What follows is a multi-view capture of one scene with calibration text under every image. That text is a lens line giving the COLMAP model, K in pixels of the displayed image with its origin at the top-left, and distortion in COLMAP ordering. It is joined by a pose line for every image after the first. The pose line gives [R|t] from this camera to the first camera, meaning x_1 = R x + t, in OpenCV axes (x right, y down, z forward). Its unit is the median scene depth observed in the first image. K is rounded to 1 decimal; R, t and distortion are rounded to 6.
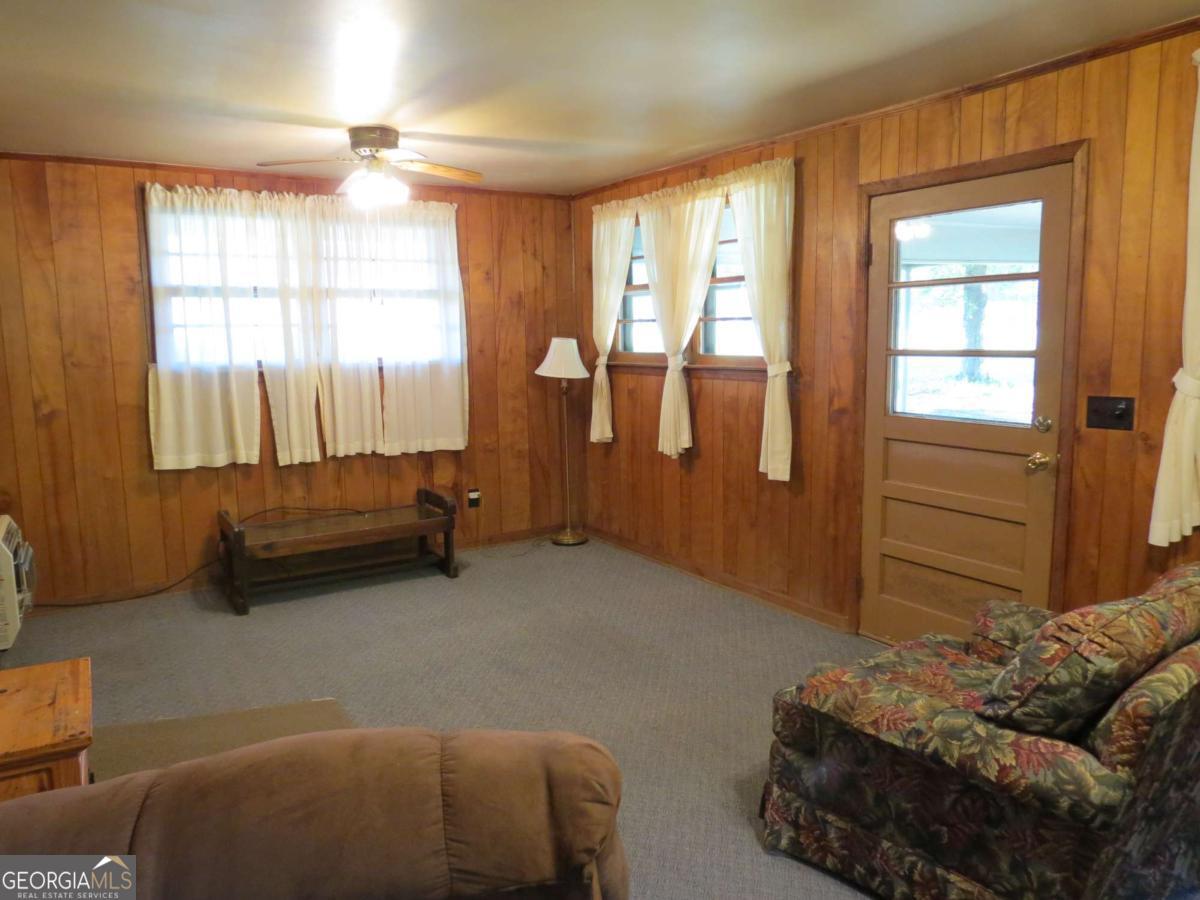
lens RADIAL K [[853.7, 0, 600.0], [0, 853.7, 450.0], [0, 0, 1]] dist [-0.030242, 0.005077]
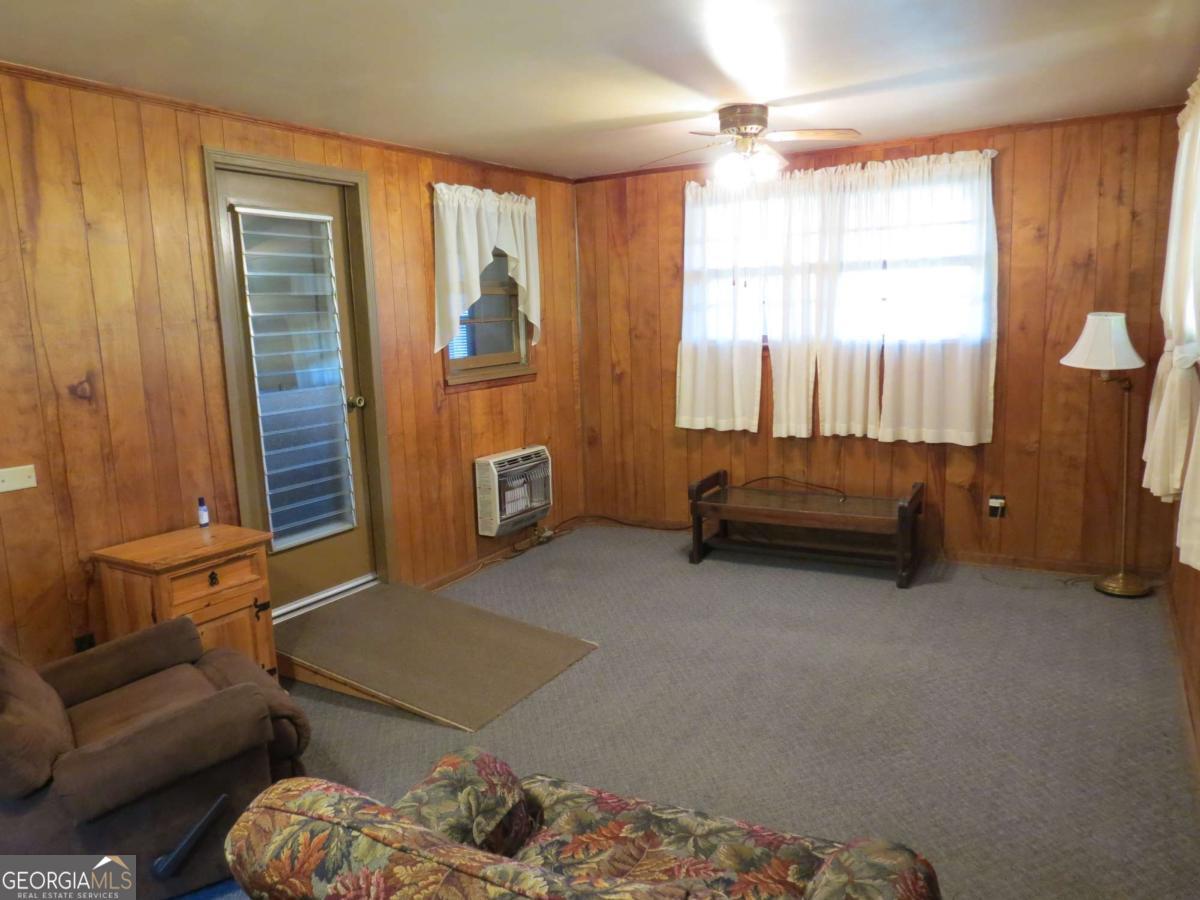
lens RADIAL K [[853.7, 0, 600.0], [0, 853.7, 450.0], [0, 0, 1]] dist [-0.030242, 0.005077]
pose [[0.472374, 0.139343, -0.870314, 0.425665], [-0.090948, 0.989859, 0.109120, -0.059011], [0.876693, 0.027608, 0.480257, 0.299188]]
